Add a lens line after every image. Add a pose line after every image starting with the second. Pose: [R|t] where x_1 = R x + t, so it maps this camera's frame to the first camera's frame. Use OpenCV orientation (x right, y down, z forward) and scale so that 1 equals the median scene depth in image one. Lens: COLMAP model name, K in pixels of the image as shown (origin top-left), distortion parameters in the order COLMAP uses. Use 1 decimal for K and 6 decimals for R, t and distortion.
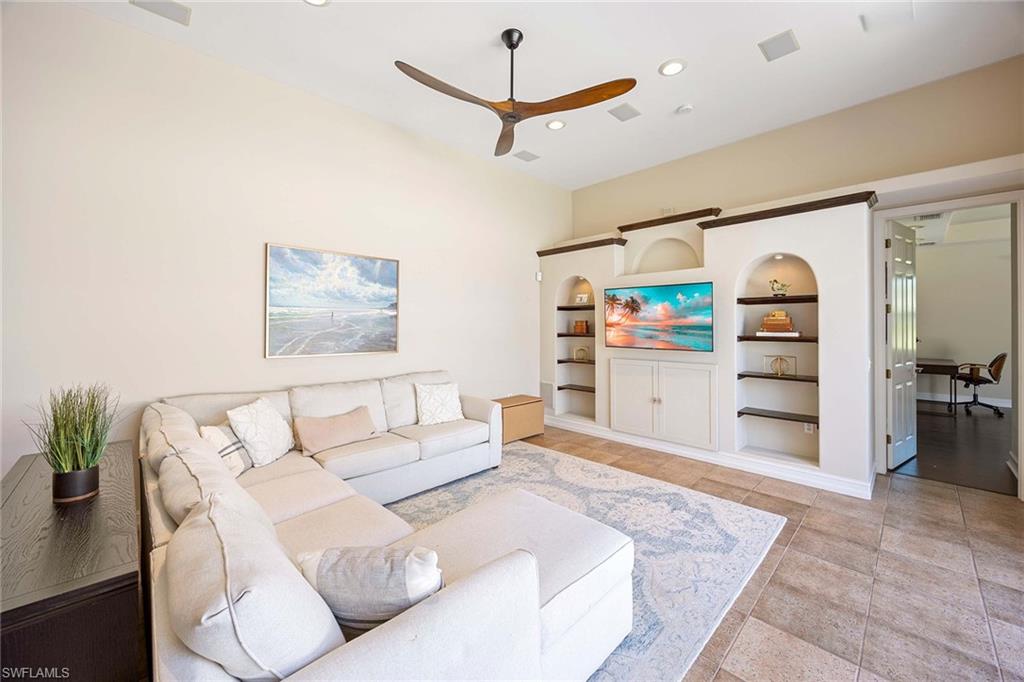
lens RADIAL K [[394.0, 0, 506.0], [0, 394.0, 324.4], [0, 0, 1]] dist [-0.001434, 0.000512]
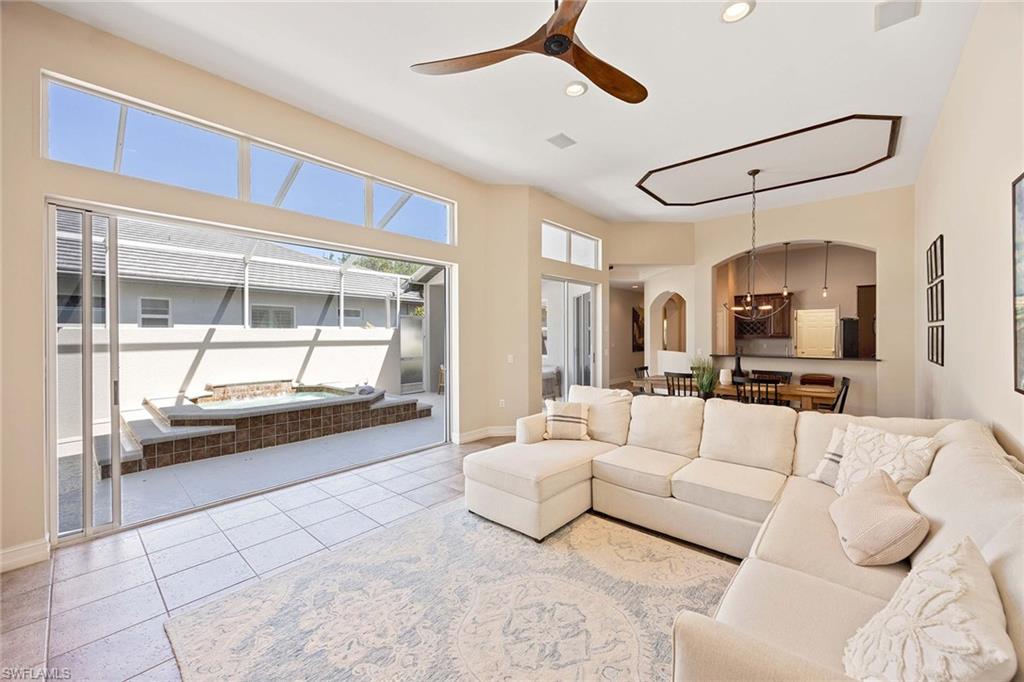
lens RADIAL K [[394.0, 0, 511.2], [0, 394.0, 338.2], [0, 0, 1]] dist [-0.001434, 0.000512]
pose [[-0.996251, 0.010292, -0.085890, 0.114944], [0.009398, 0.999898, 0.010796, -0.001087], [0.085992, 0.009949, -0.996246, 1.208192]]
